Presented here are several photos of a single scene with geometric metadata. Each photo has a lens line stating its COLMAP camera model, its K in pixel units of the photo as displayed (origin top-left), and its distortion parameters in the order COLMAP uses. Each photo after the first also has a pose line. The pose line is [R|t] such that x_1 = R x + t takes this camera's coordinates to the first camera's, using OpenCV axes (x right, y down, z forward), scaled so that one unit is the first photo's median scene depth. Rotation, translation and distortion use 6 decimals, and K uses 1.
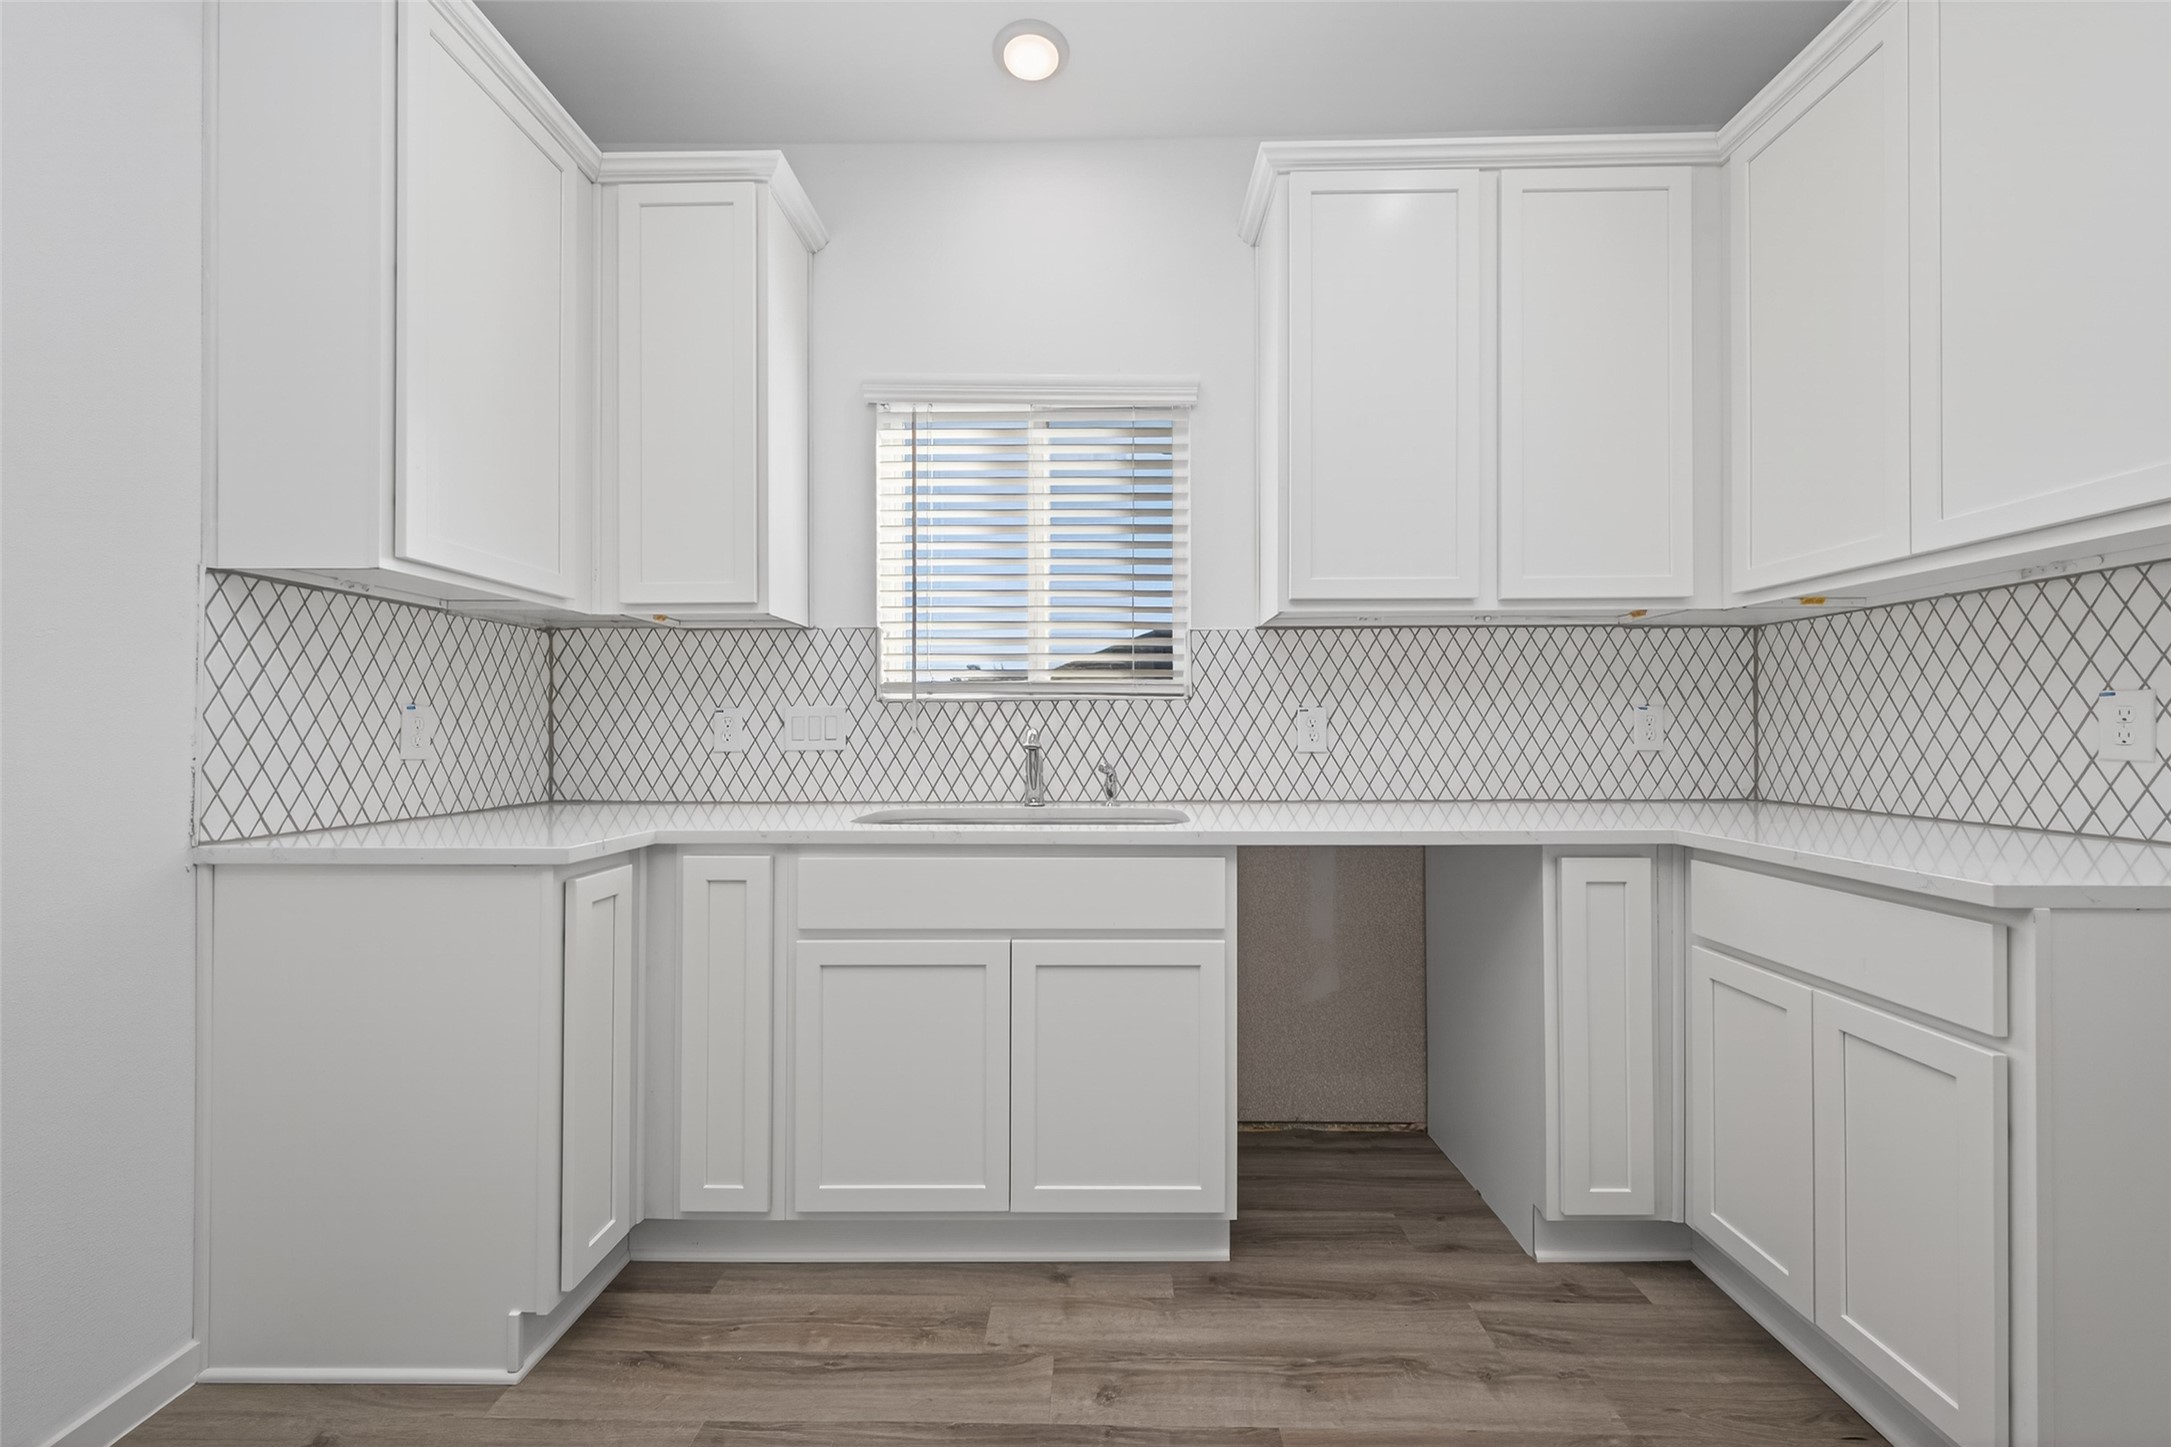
lens RADIAL K [[878.0, 0, 1097.0], [0, 878.0, 724.8], [0, 0, 1]] dist [0.007183, -0.000393]
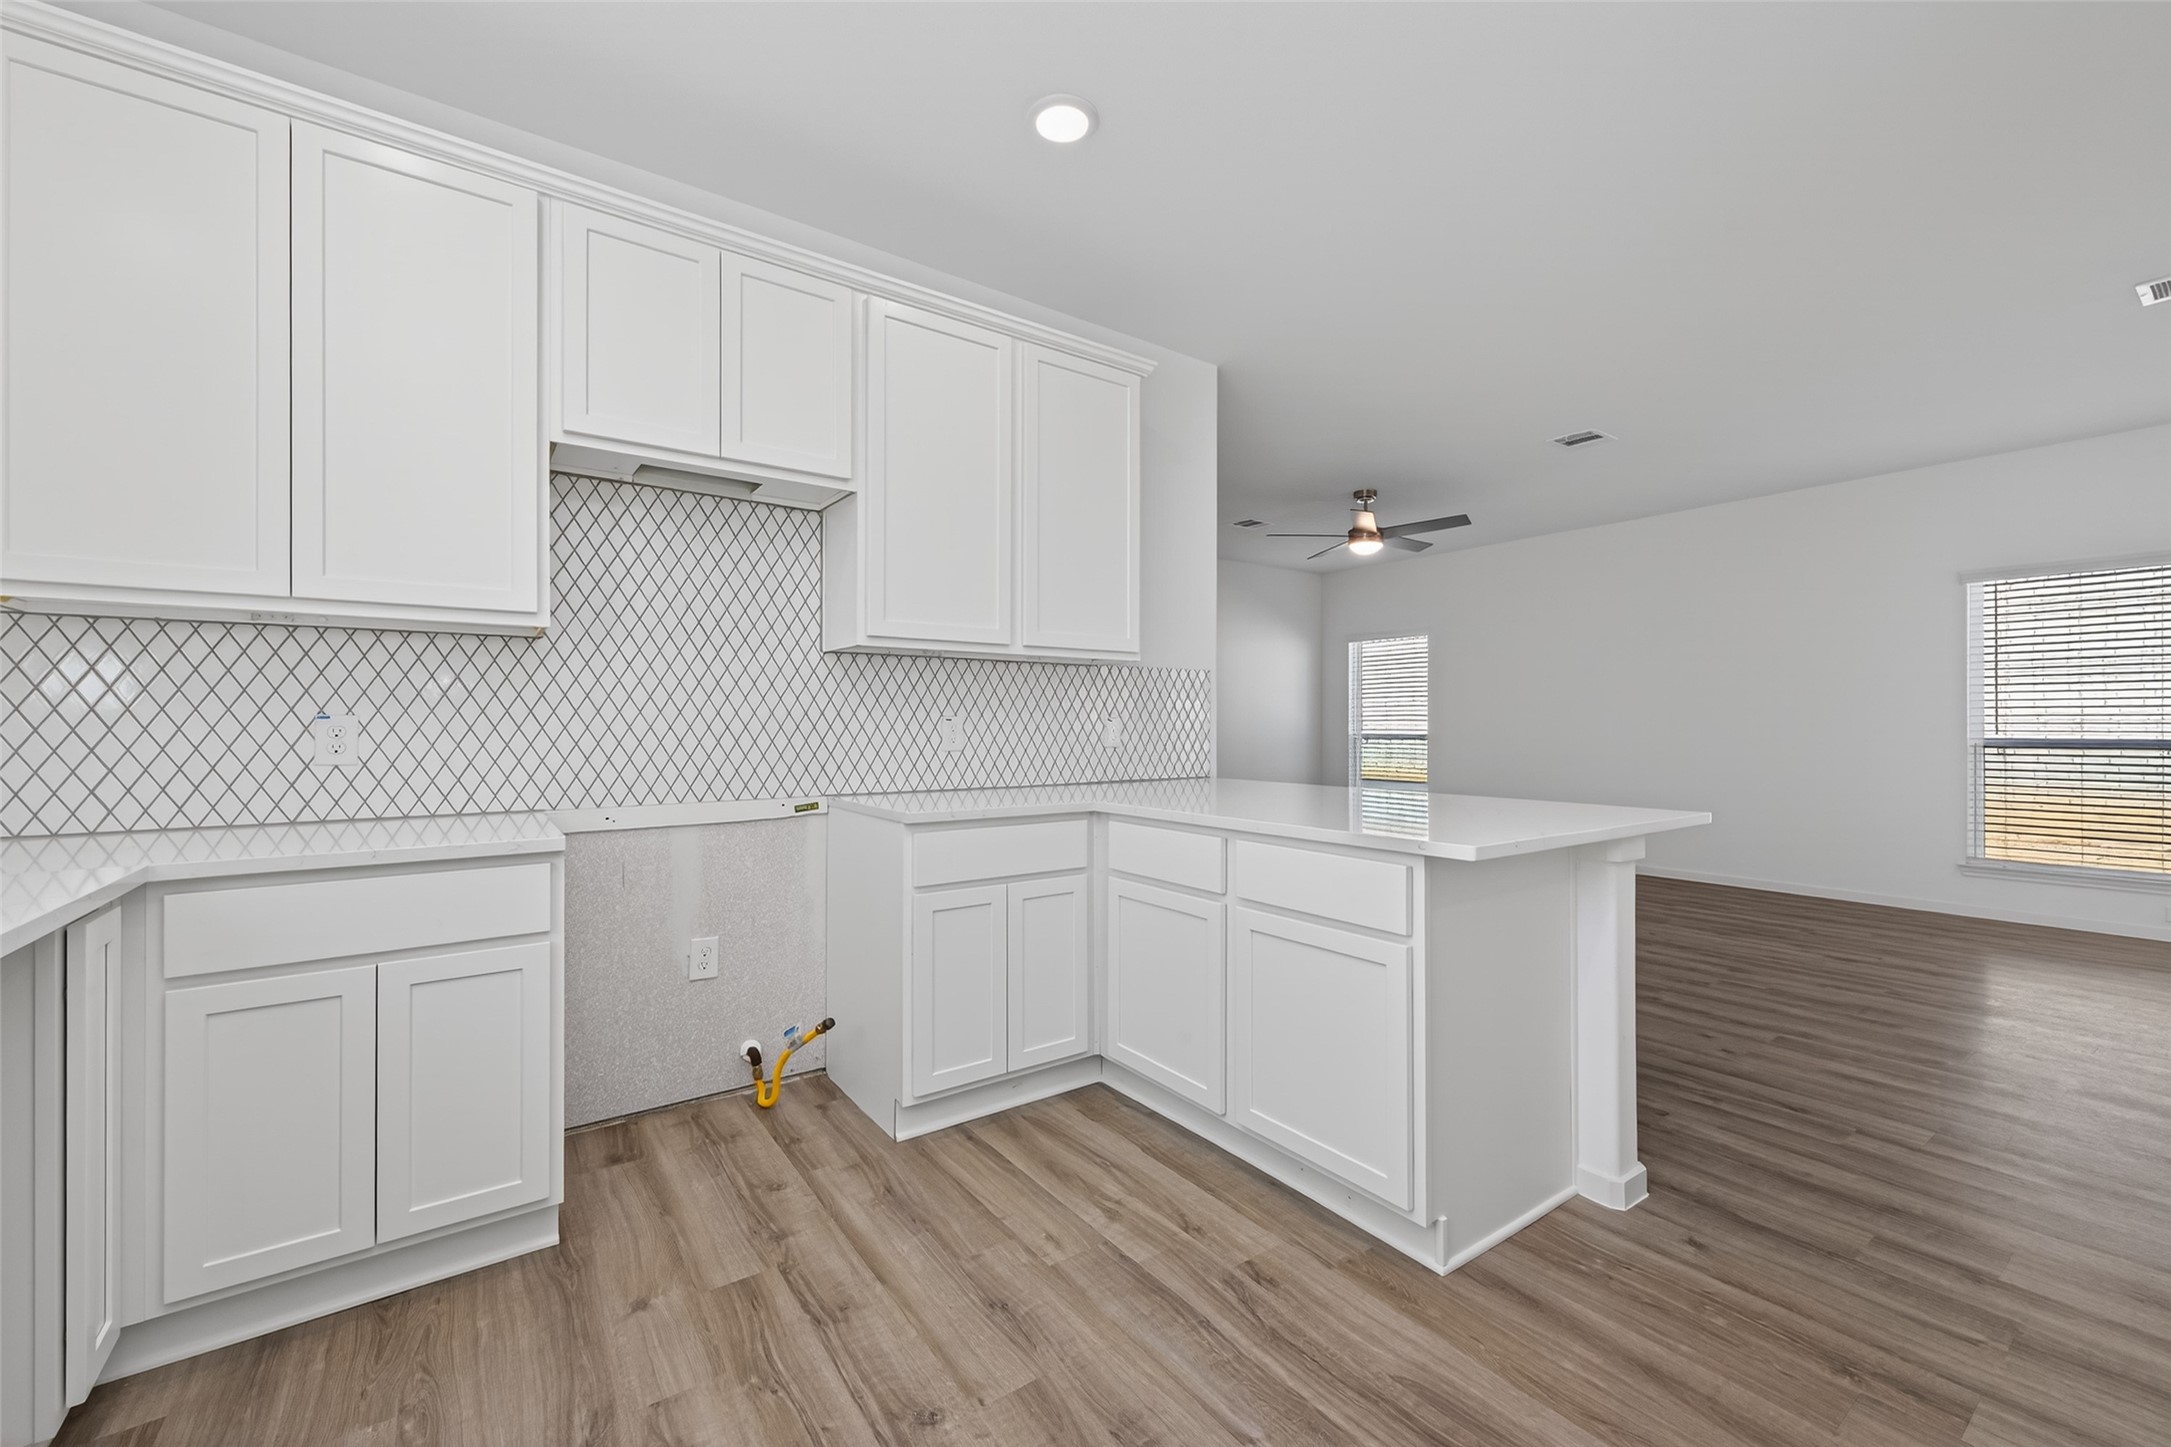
lens RADIAL K [[851.0, 0, 1077.7], [0, 851.0, 721.5], [0, 0, 1]] dist [0.004193, -0.000187]
pose [[-0.585069, 0.005617, 0.810964, -0.408932], [-0.002721, 0.999957, -0.008889, -0.012802], [-0.810979, -0.007408, -0.585029, 0.540138]]
